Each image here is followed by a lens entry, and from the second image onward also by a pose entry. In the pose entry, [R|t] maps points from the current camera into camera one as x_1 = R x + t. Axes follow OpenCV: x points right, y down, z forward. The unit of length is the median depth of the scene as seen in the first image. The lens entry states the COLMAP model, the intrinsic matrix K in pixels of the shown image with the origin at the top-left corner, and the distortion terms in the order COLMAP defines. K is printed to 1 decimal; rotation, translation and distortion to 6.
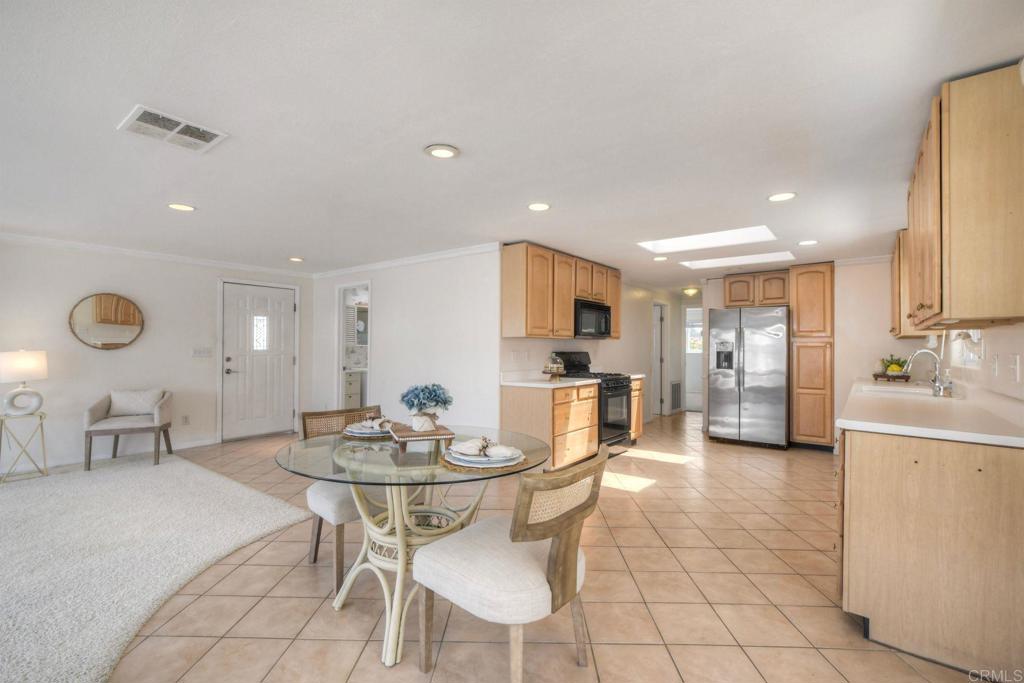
lens RADIAL K [[454.0, 0, 515.7], [0, 454.0, 342.9], [0, 0, 1]] dist [0.000130, -0.000008]
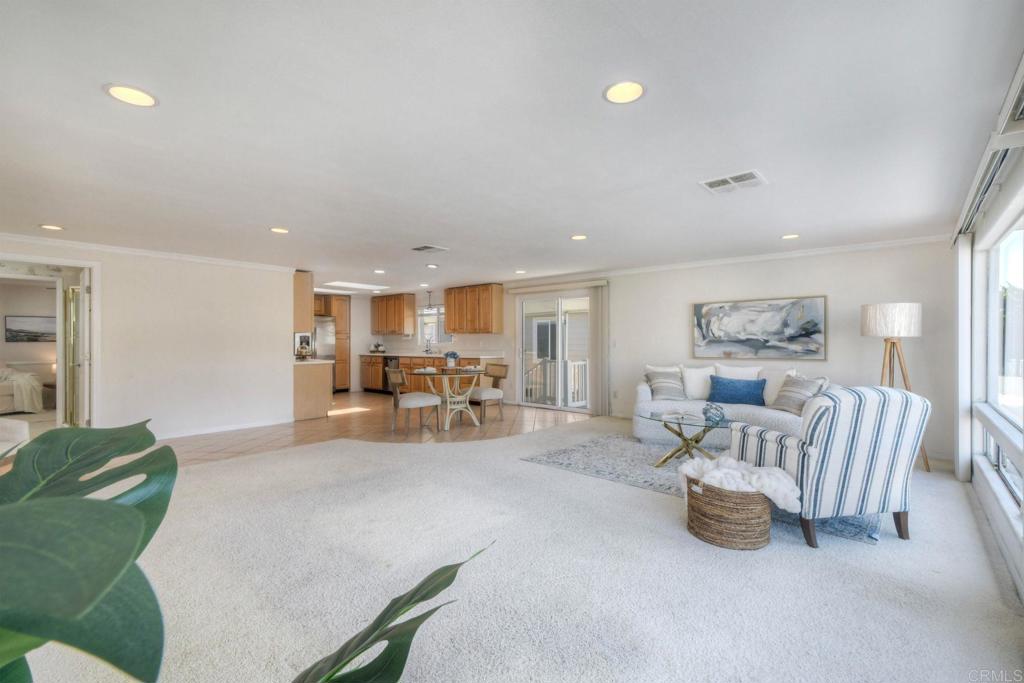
lens RADIAL K [[454.0, 0, 515.7], [0, 454.0, 342.9], [0, 0, 1]] dist [0.000130, -0.000008]
pose [[0.052496, -0.008949, 0.998581, -1.256283], [-0.010660, 0.999898, 0.009521, 0.000414], [-0.998564, -0.011145, 0.052395, 0.165469]]
